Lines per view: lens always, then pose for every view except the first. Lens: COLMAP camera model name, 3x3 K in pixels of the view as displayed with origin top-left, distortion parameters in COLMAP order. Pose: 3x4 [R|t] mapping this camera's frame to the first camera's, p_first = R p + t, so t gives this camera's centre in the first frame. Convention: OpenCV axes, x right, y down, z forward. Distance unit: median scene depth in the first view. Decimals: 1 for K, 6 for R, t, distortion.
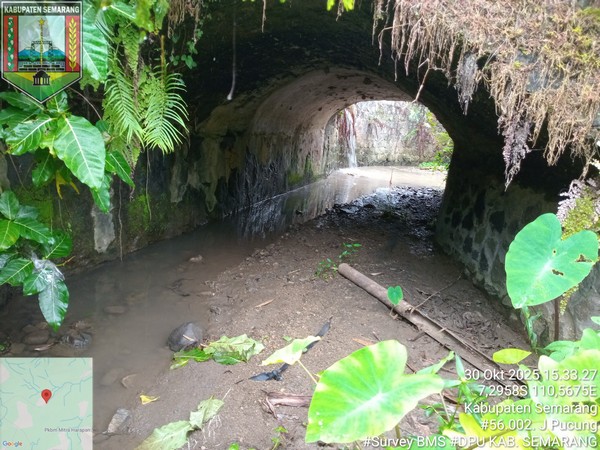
lens RADIAL K [[457.2, 0, 300.0], [0, 457.2, 225.0], [0, 0, 1]] dist [0.067328, -0.125568]
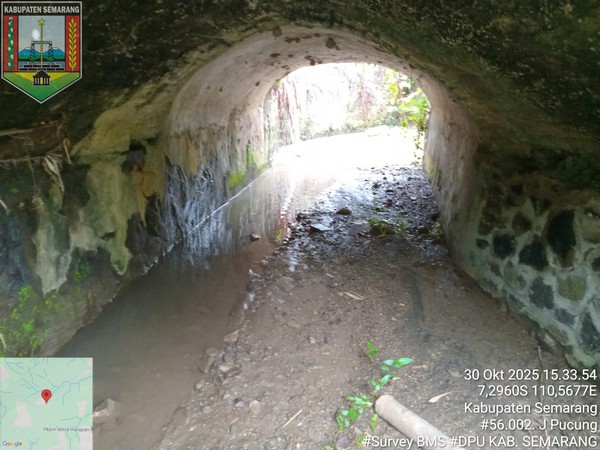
lens RADIAL K [[457.2, 0, 300.0], [0, 457.2, 225.0], [0, 0, 1]] dist [0.067328, -0.125568]
pose [[0.981374, -0.134124, 0.137535, -0.027158], [0.122476, 0.988387, 0.089953, -0.099928], [-0.148002, -0.071433, 0.986404, 0.276503]]
